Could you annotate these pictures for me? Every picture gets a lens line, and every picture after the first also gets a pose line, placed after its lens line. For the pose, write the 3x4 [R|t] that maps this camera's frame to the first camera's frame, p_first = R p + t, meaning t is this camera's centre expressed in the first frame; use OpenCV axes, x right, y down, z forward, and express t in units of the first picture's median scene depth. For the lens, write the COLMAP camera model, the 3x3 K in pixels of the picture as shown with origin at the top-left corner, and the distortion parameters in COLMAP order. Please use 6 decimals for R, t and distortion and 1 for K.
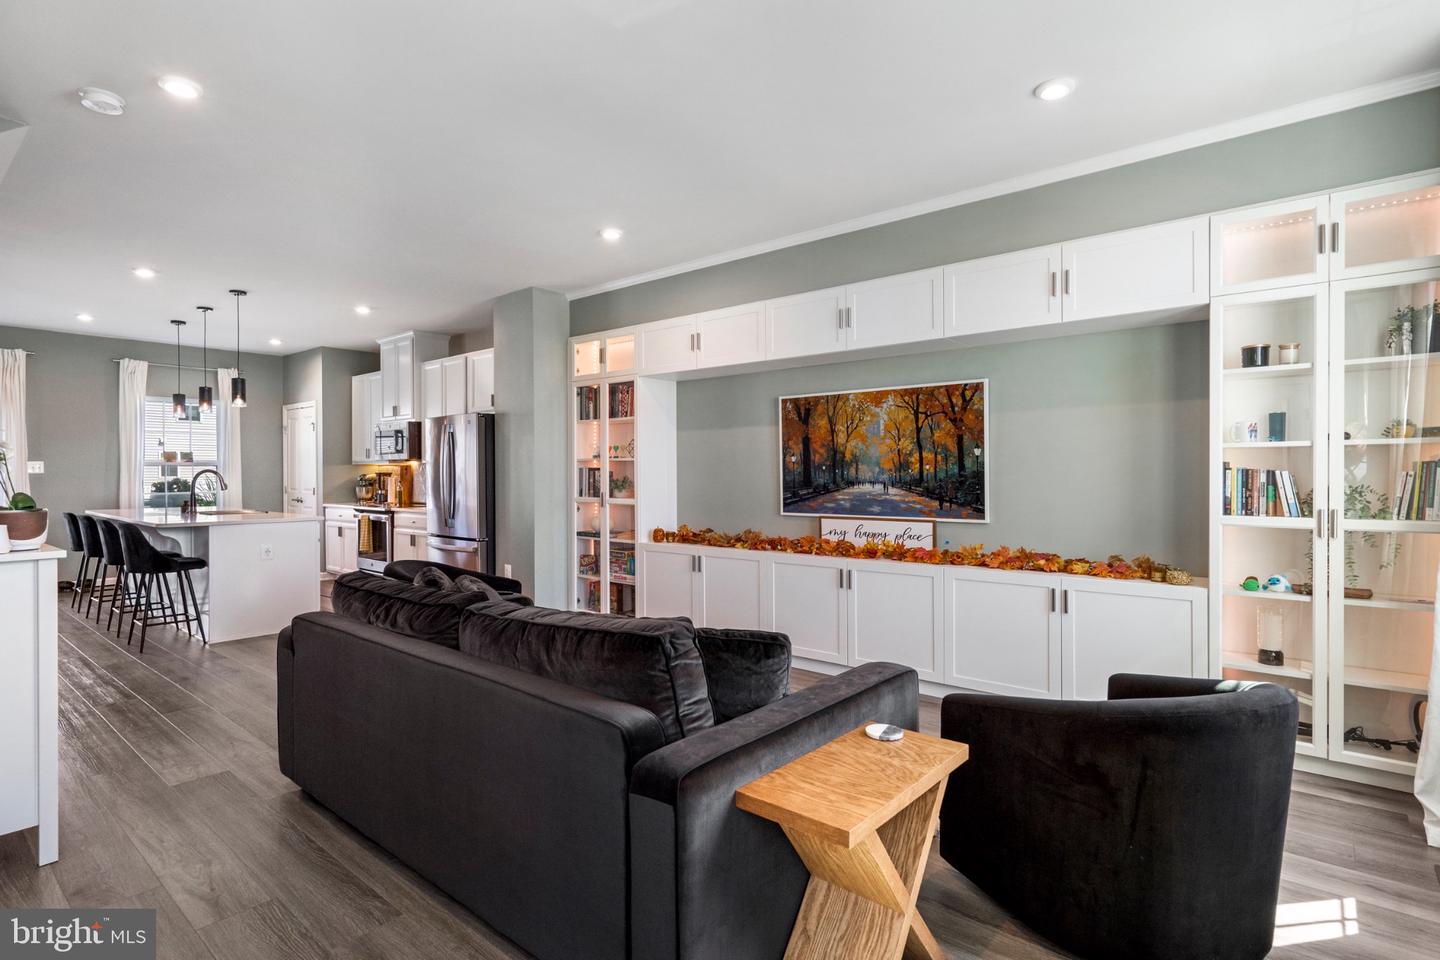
lens RADIAL K [[722.3, 0, 720.0], [0, 722.3, 480.0], [0, 0, 1]] dist [0.000489, 0.000054]
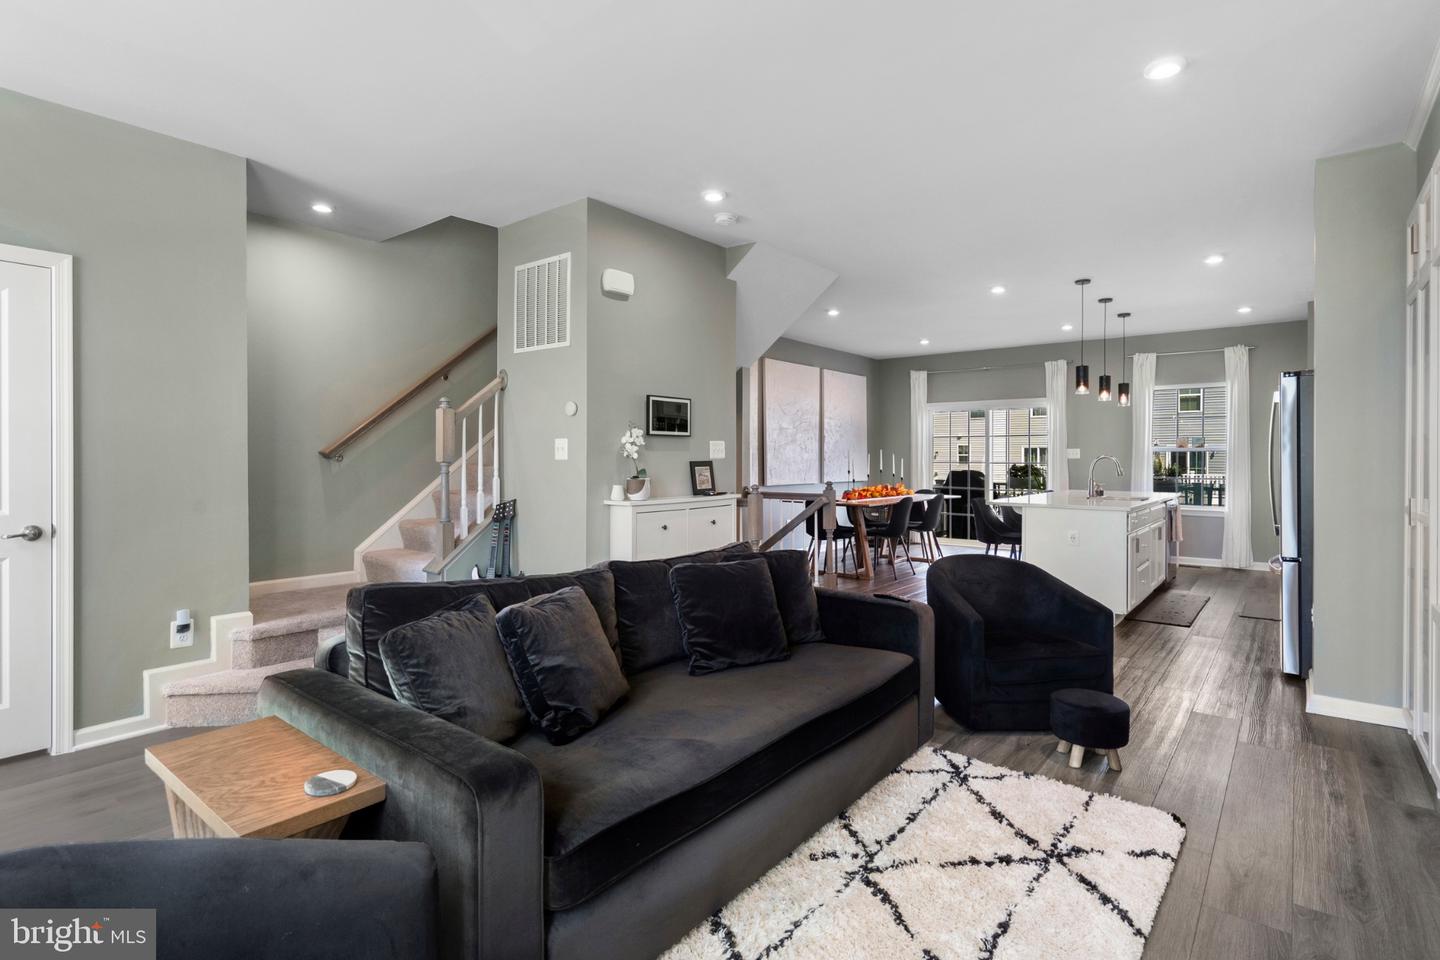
lens RADIAL K [[717.5, 0, 720.9], [0, 717.5, 463.1], [0, 0, 1]] dist [0.000279, -0.000119]
pose [[0.026922, 0.006967, -0.999613, 0.883978], [-0.010284, 0.999925, 0.006692, -0.013666], [0.999585, 0.010099, 0.026991, 1.203146]]
